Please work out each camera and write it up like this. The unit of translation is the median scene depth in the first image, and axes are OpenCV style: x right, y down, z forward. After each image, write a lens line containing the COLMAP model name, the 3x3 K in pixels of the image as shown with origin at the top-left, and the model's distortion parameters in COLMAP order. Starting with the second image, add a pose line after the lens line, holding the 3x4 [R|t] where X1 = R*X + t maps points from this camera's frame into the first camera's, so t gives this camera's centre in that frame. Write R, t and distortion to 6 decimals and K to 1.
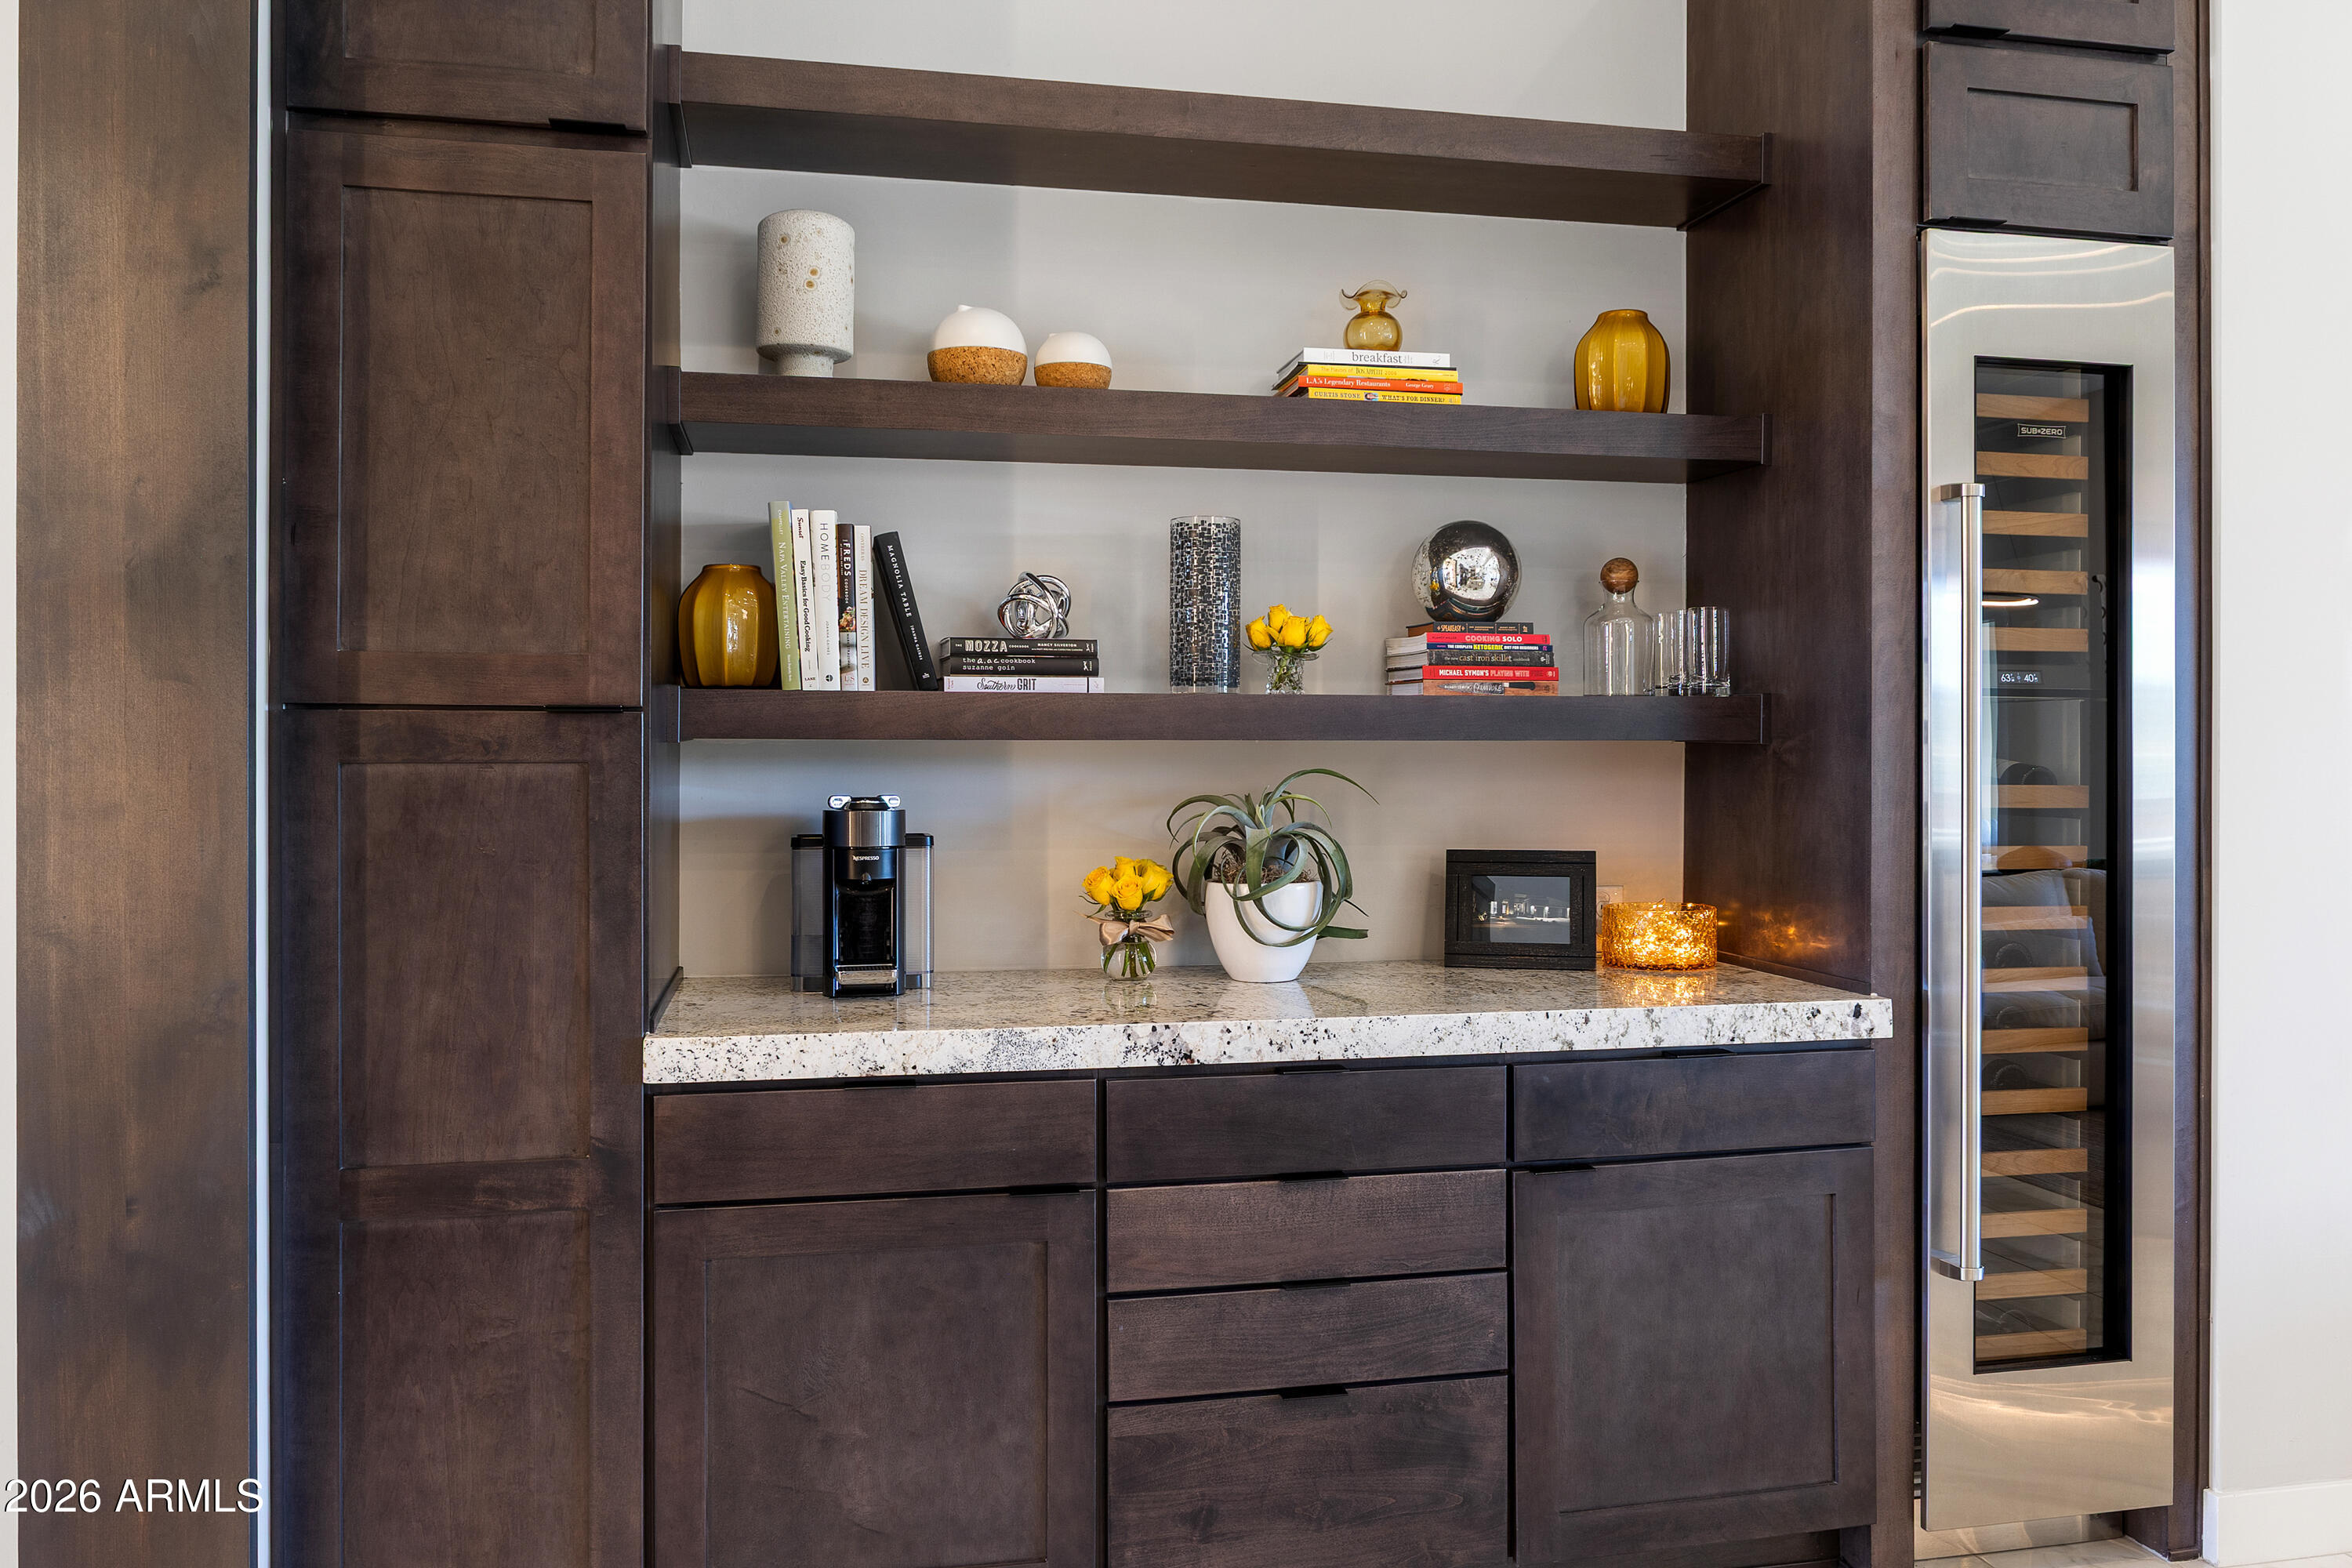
lens RADIAL K [[1789.1, 0, 1169.3], [0, 1789.1, 762.0], [0, 0, 1]] dist [-0.002115, -0.003423]
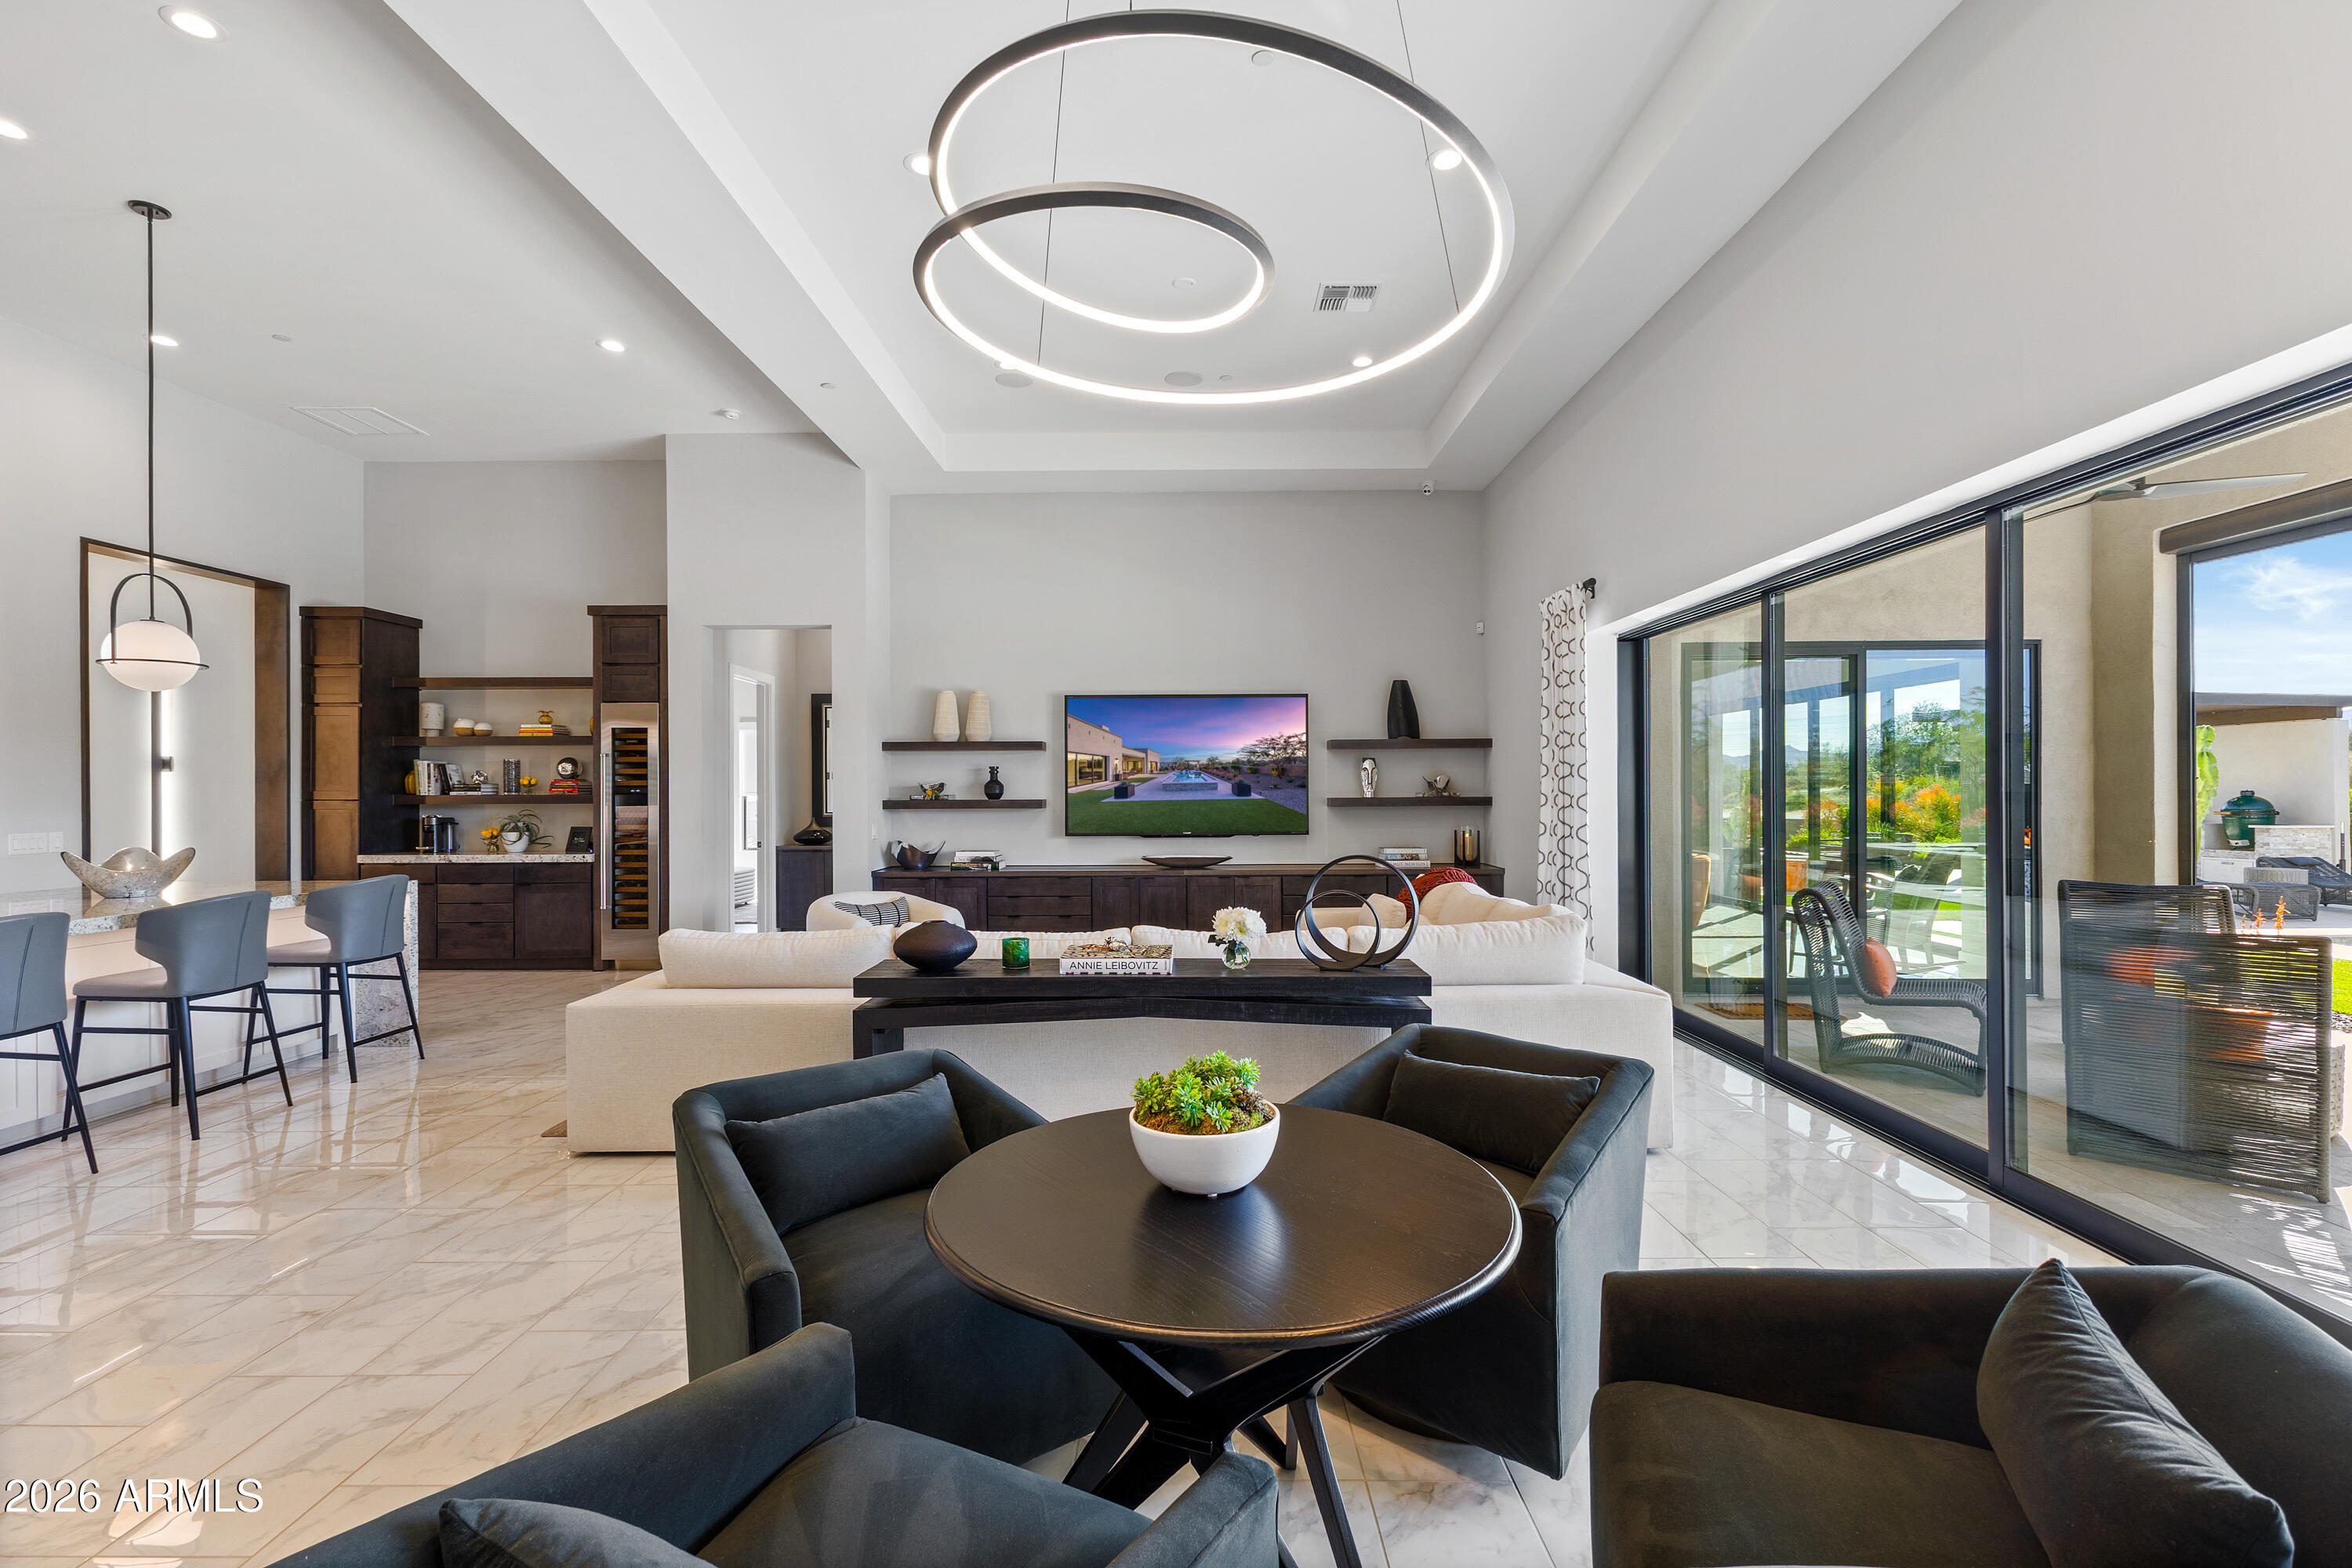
lens RADIAL K [[1022.9, 0, 1173.5], [0, 1022.9, 794.8], [0, 0, 1]] dist [0.012548, -0.001517]
pose [[0.974030, -0.005259, -0.226357, 2.585376], [0.003284, 0.999953, -0.009099, -0.005364], [0.226395, 0.008120, 0.974002, -1.429599]]
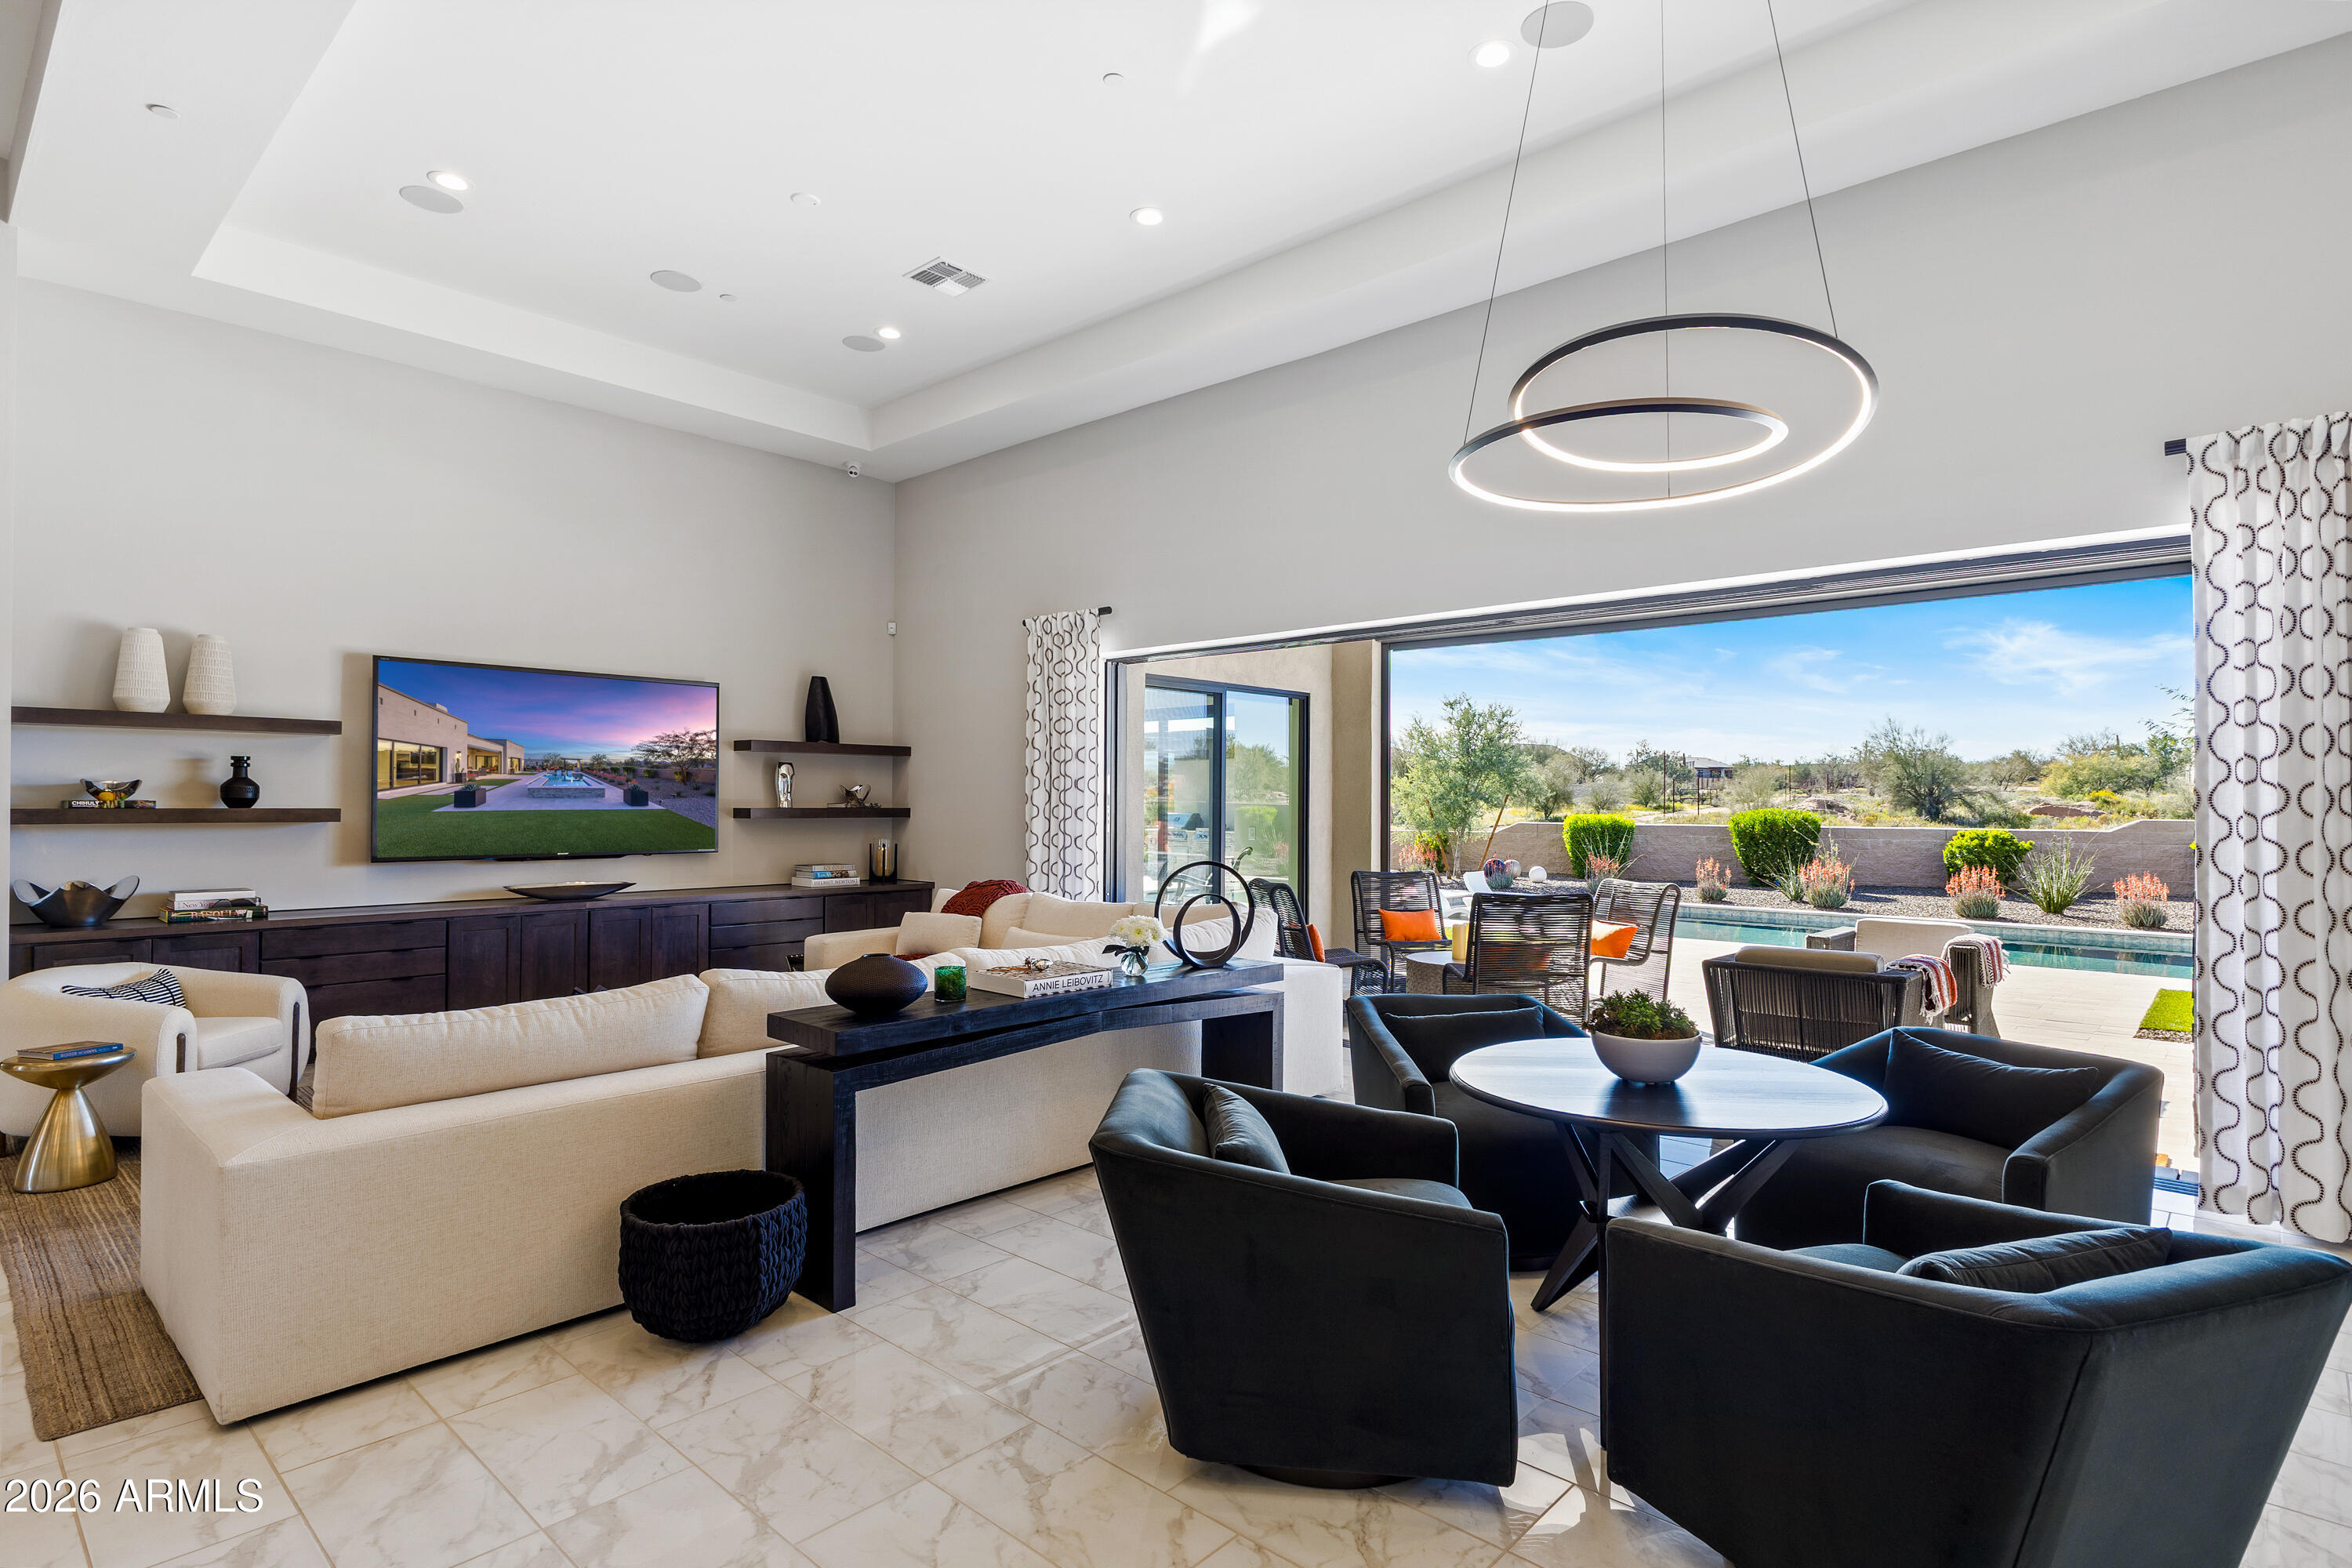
lens RADIAL K [[1194.4, 0, 1175.2], [0, 1194.4, 794.1], [0, 0, 1]] dist [0.006375, -0.000309]
pose [[0.818035, 0.008205, 0.575110, 1.535308], [0.002326, 0.999843, -0.017573, -0.003619], [-0.575164, 0.015713, 0.817887, -1.435758]]
